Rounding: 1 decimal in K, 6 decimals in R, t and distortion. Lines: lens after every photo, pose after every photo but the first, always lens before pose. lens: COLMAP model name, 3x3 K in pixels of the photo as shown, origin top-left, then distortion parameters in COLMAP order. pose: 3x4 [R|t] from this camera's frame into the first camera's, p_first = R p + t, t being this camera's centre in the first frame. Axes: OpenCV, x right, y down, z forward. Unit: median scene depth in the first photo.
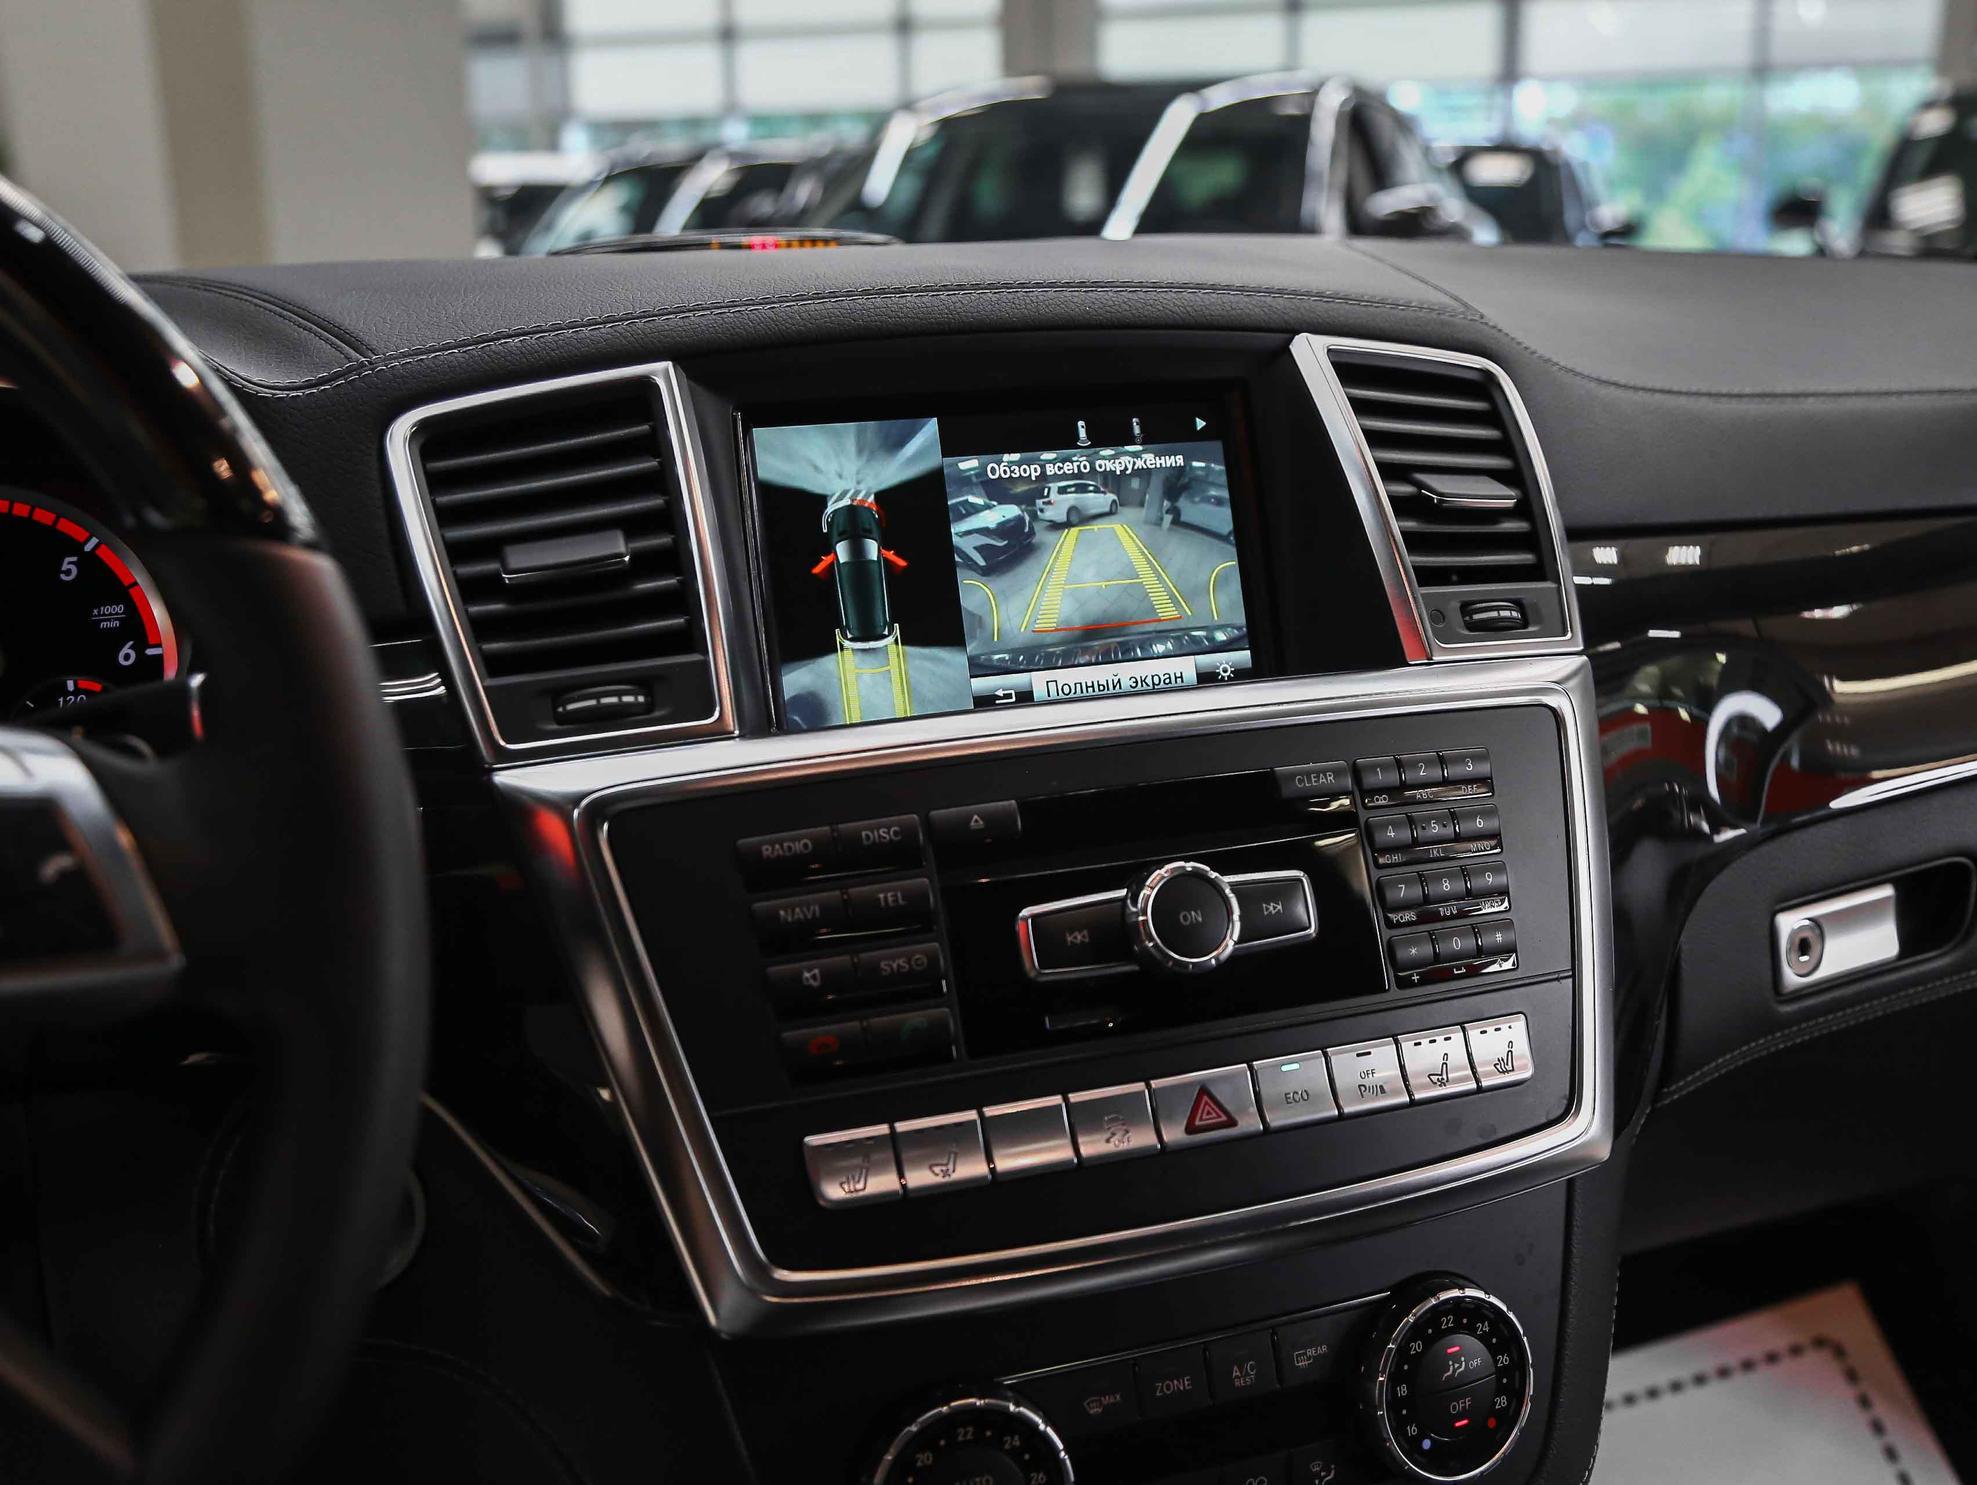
lens RADIAL K [[2264.0, 0, 987.9], [0, 2264.0, 745.1], [0, 0, 1]] dist [0.019466, 0.000000]
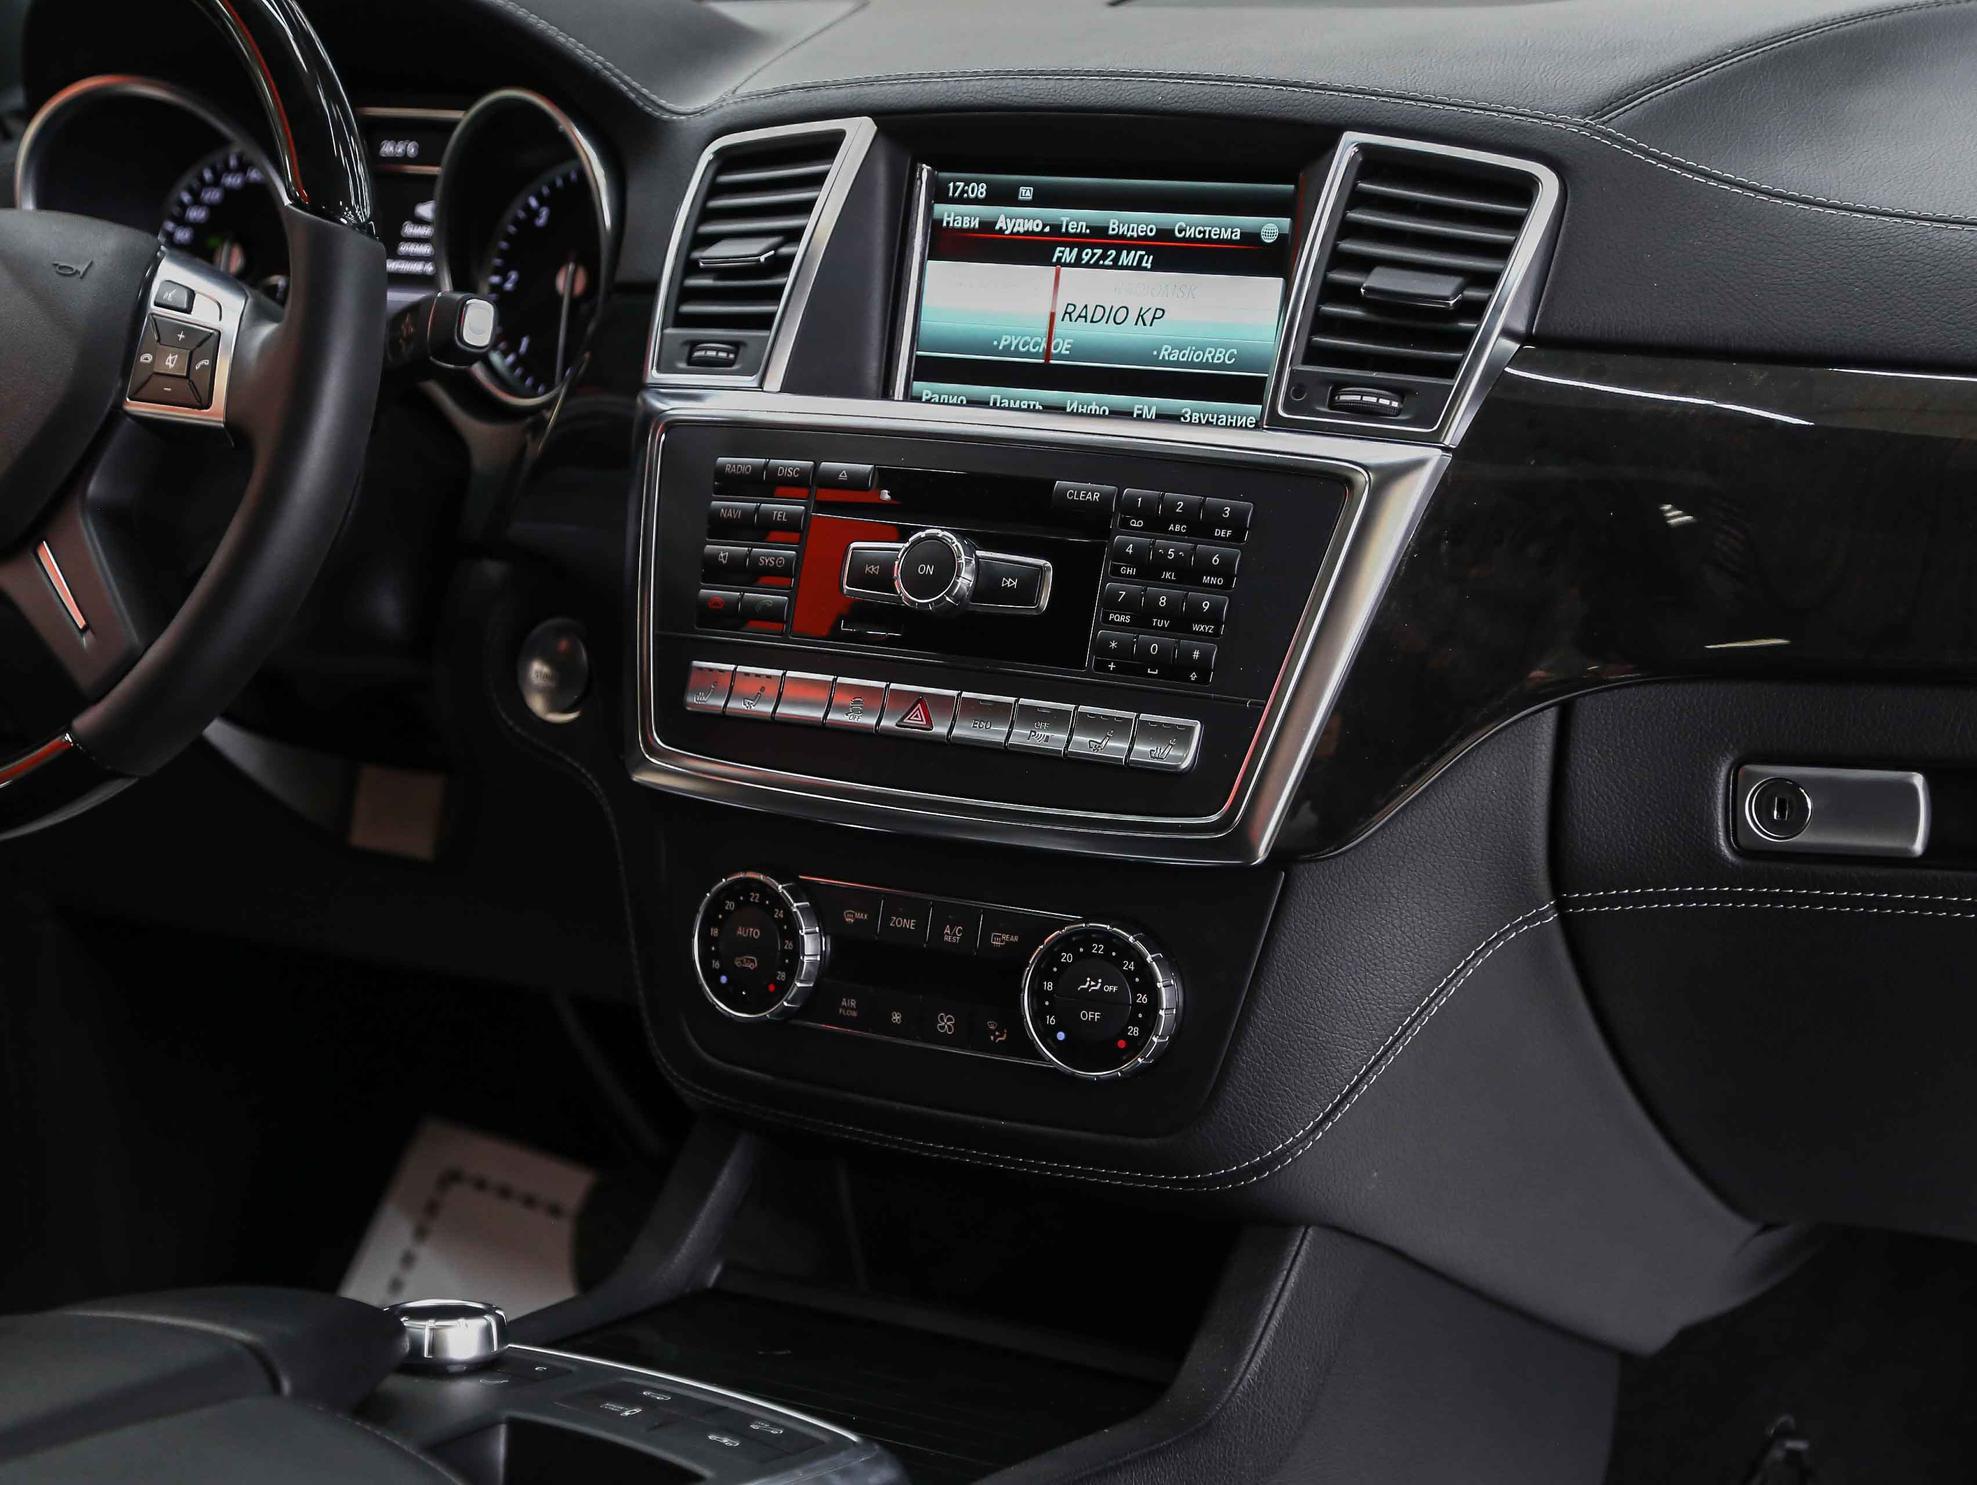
lens RADIAL K [[4042.9, 0, 975.5], [0, 4042.9, 747.3], [0, 0, 1]] dist [0.226970, 0.000000]
pose [[0.579961, 0.197850, -0.790254, 1.937605], [-0.169120, 0.978167, 0.120780, -0.109787], [0.796897, 0.063600, 0.600759, -0.390023]]
